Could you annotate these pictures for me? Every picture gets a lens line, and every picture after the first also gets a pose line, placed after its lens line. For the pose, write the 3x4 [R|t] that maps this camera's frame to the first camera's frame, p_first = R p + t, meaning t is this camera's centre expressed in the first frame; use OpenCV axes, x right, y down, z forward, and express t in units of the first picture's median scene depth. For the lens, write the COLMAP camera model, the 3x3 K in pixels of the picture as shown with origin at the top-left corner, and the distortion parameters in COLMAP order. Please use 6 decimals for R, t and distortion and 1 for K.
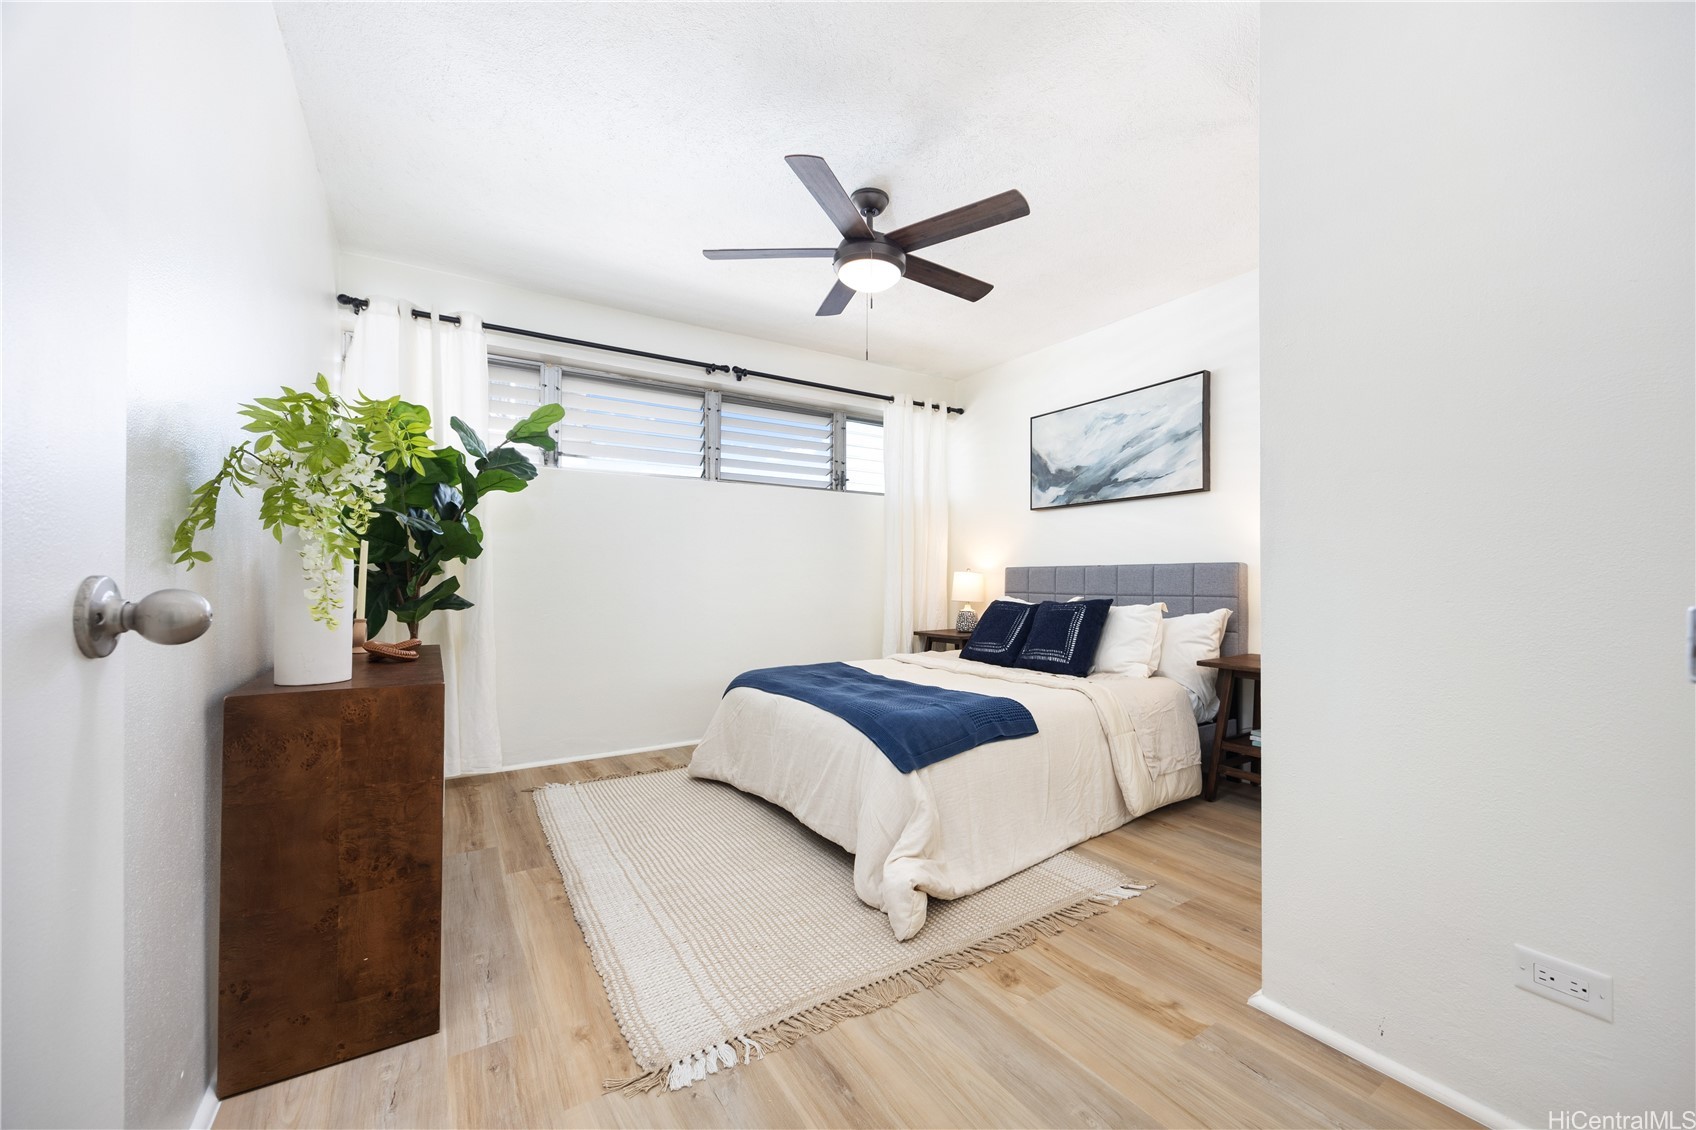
lens RADIAL K [[657.8, 0, 853.4], [0, 657.8, 569.8], [0, 0, 1]] dist [-0.000293, 0.000099]
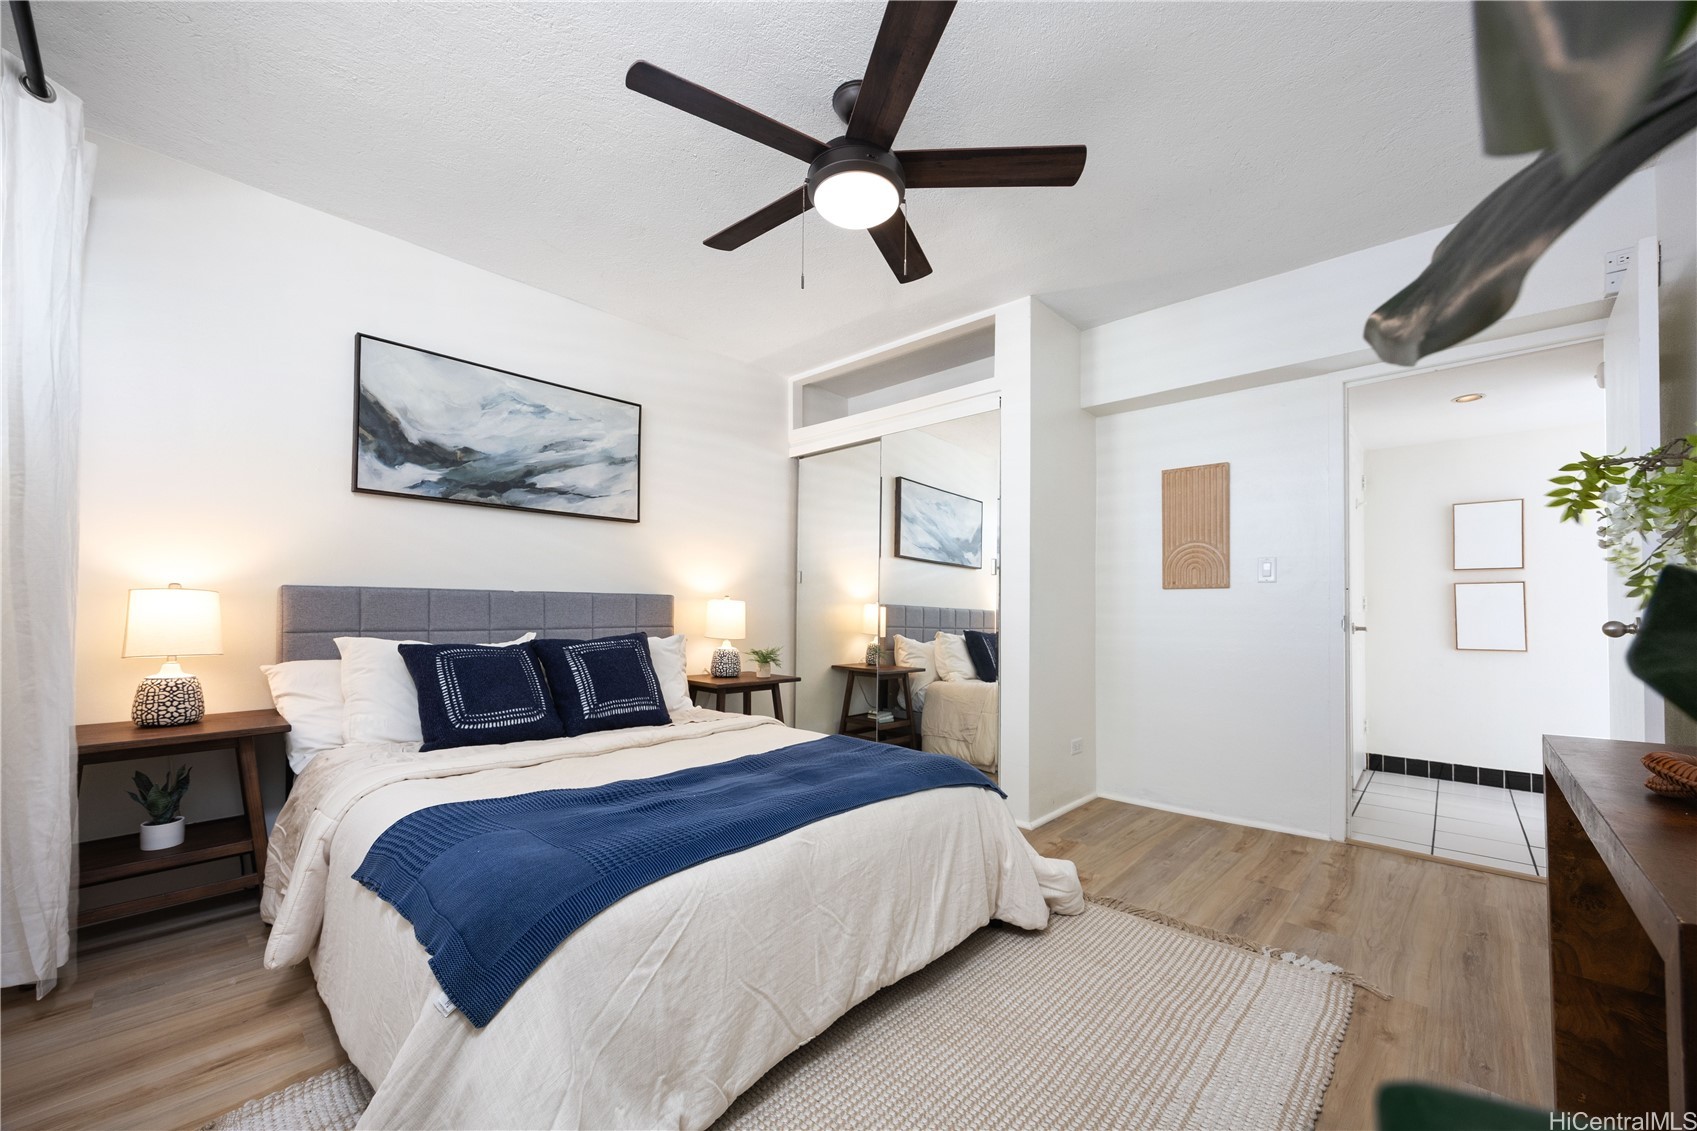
lens RADIAL K [[649.6, 0, 880.5], [0, 649.6, 598.9], [0, 0, 1]] dist [-0.000026, 0.000078]
pose [[-0.270348, 0.018789, 0.962579, -0.534091], [-0.019779, 0.999490, -0.025064, 0.014745], [-0.962559, -0.025815, -0.269839, 0.916577]]
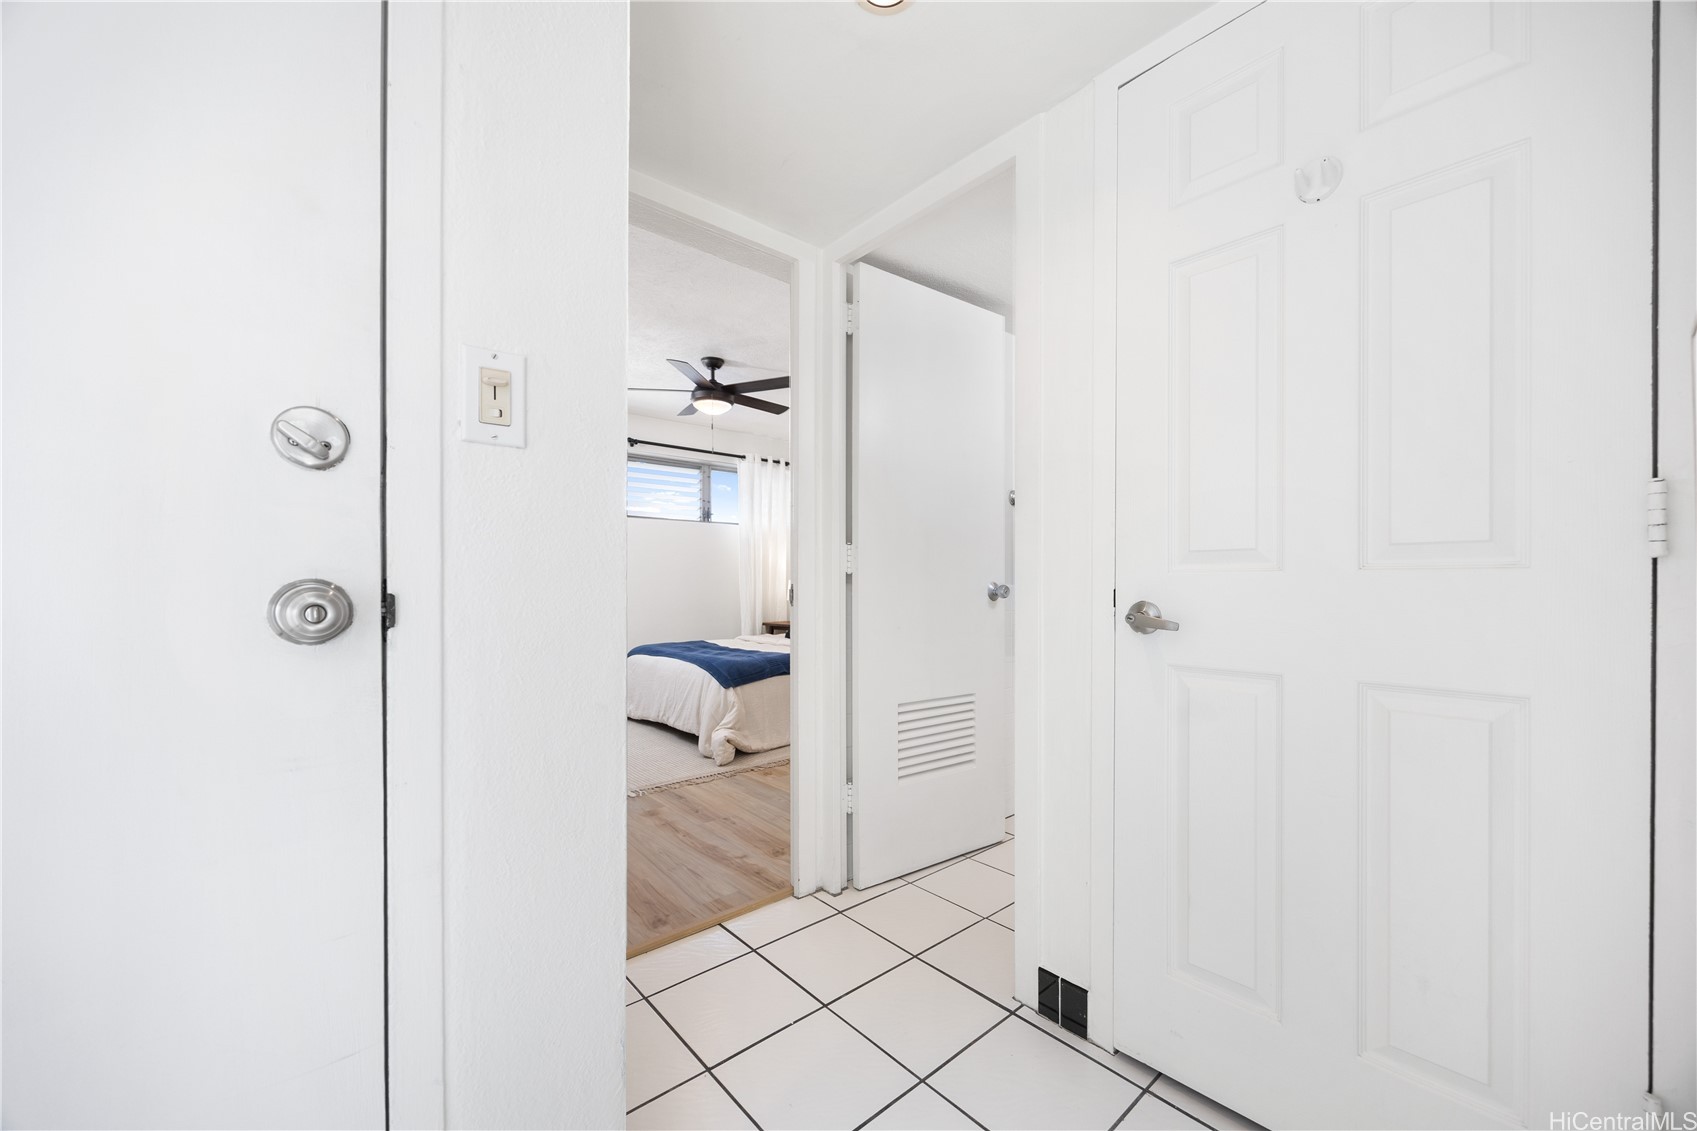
lens RADIAL K [[658.2, 0, 853.9], [0, 658.2, 570.3], [0, 0, 1]] dist [-0.000293, 0.000099]
pose [[0.987170, -0.003584, 0.159632, 0.085899], [0.004148, 0.999986, -0.003196, -0.014796], [-0.159618, 0.003818, 0.987171, -0.570906]]
